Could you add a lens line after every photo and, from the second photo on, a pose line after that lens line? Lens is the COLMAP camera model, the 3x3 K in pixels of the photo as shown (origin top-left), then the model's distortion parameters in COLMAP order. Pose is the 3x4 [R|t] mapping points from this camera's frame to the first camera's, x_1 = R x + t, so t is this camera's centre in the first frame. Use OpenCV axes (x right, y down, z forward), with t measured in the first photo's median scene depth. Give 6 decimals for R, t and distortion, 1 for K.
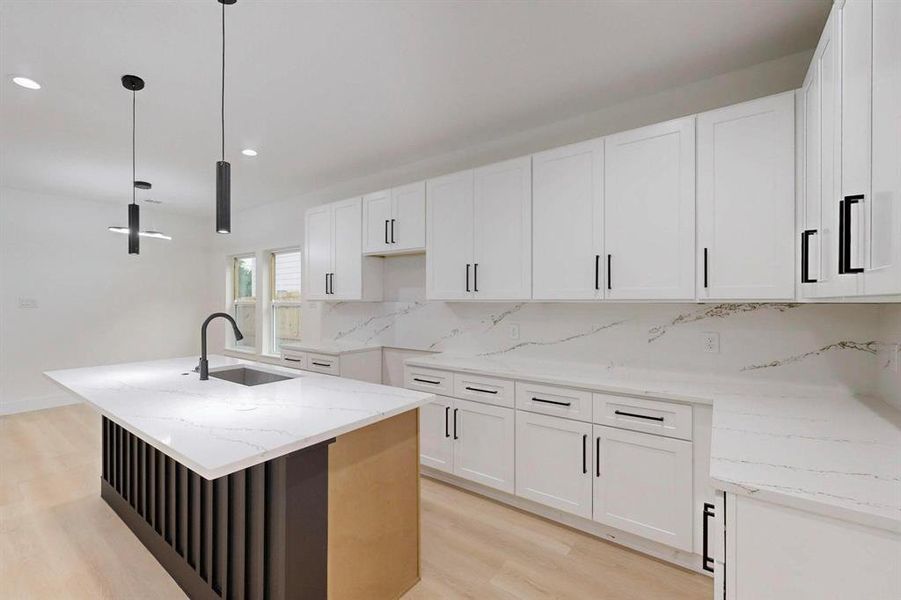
lens RADIAL K [[391.6, 0, 427.1], [0, 391.6, 300.8], [0, 0, 1]] dist [-0.002691, 0.000956]
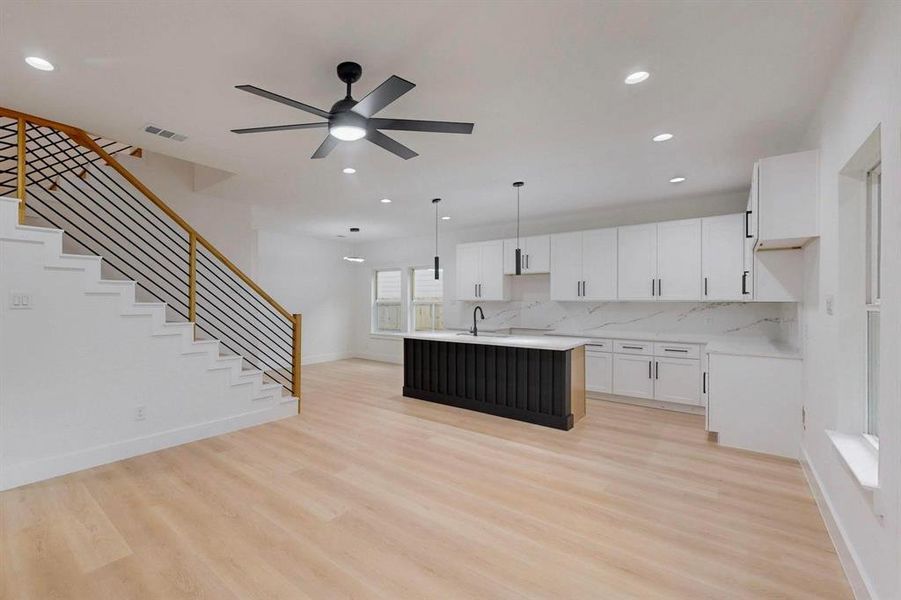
lens RADIAL K [[391.6, 0, 413.8], [0, 391.6, 302.9], [0, 0, 1]] dist [-0.002691, 0.000956]
pose [[0.999795, -0.001856, -0.020158, -0.748895], [0.002055, 0.999949, 0.009866, -0.011850], [0.020139, -0.009905, 0.999748, -1.042869]]
